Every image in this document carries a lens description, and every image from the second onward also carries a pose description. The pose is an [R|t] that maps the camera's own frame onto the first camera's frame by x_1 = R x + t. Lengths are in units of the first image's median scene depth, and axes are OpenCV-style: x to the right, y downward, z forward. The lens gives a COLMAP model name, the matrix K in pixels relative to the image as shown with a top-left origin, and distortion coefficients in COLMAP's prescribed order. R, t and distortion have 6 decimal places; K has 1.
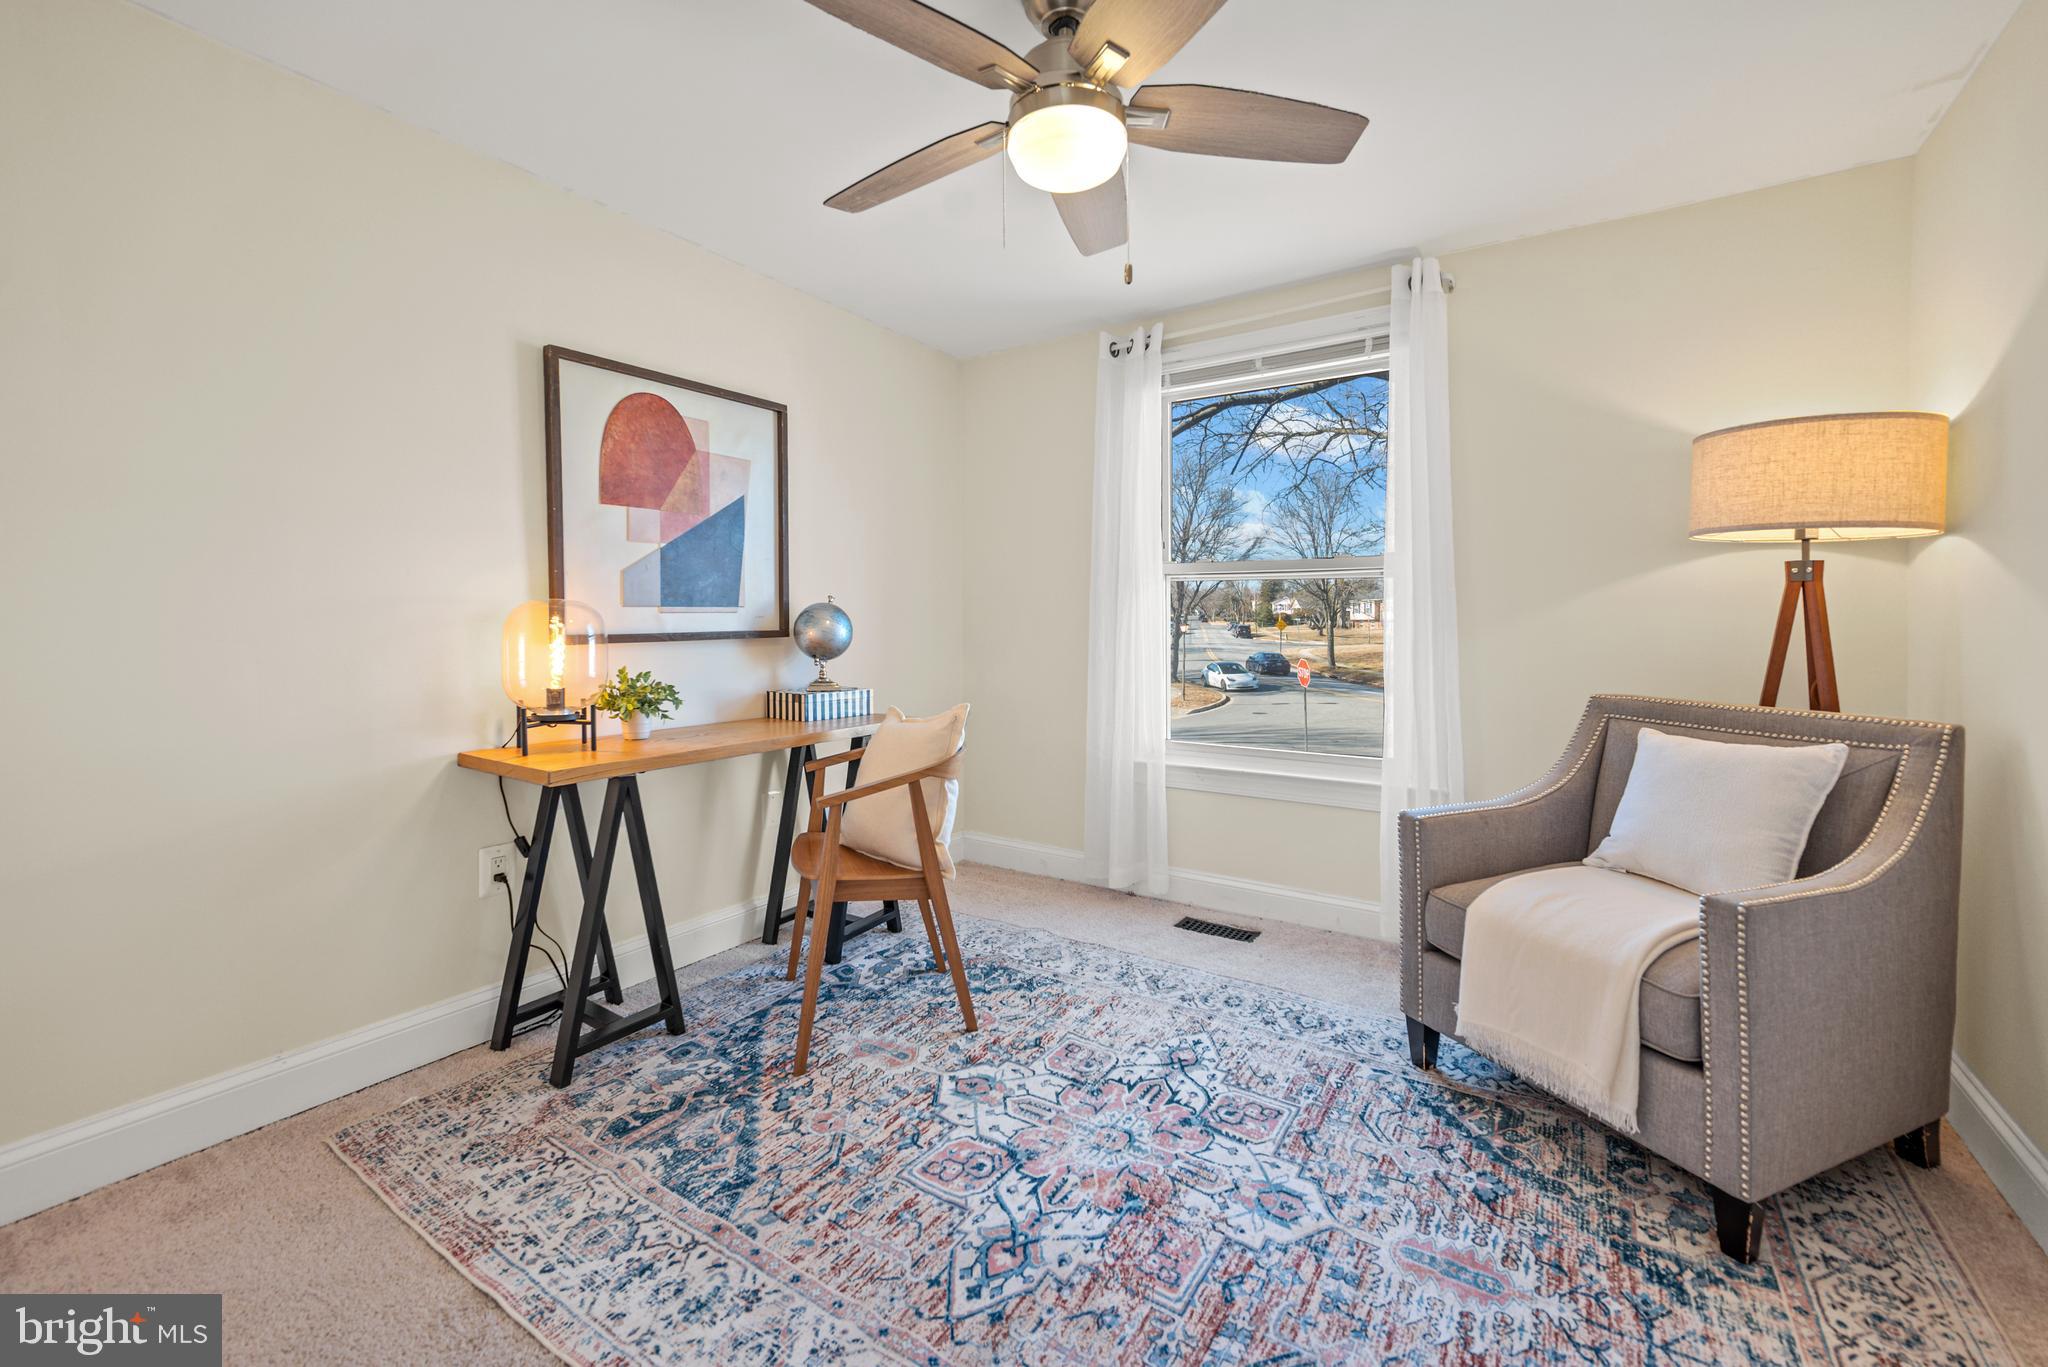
lens RADIAL K [[839.6, 0, 1024.2], [0, 839.6, 608.4], [0, 0, 1]] dist [-0.000802, -0.000057]
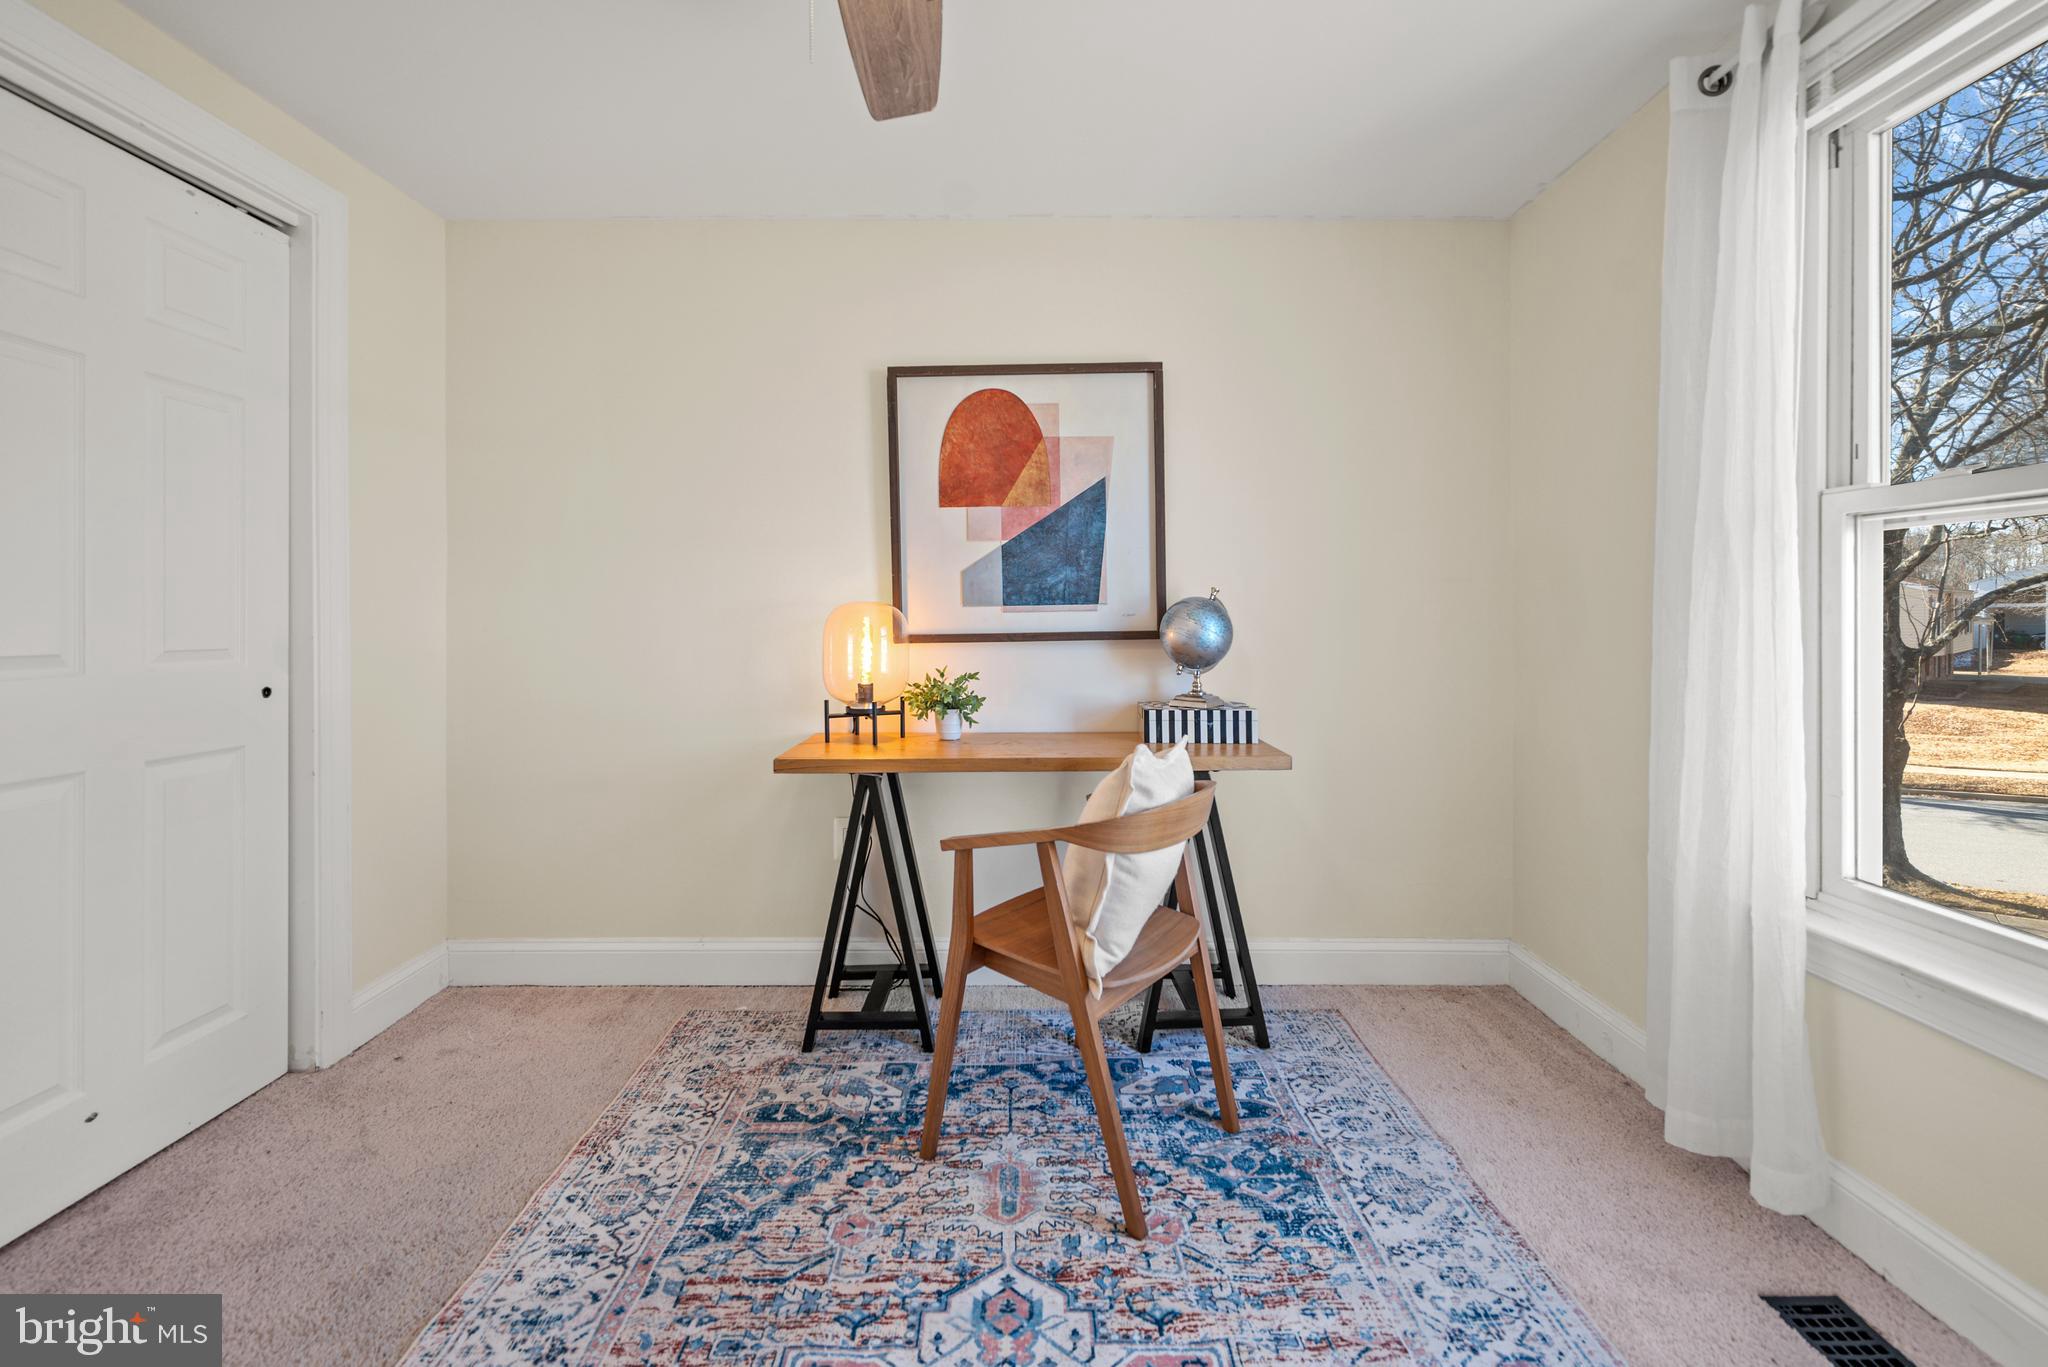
lens RADIAL K [[839.6, 0, 1024.2], [0, 839.6, 608.4], [0, 0, 1]] dist [-0.000802, -0.000057]
pose [[0.547391, -0.010009, -0.836817, 0.413774], [0.019317, 0.999813, 0.000677, 0.000665], [0.836654, -0.016536, 0.547482, 0.516422]]
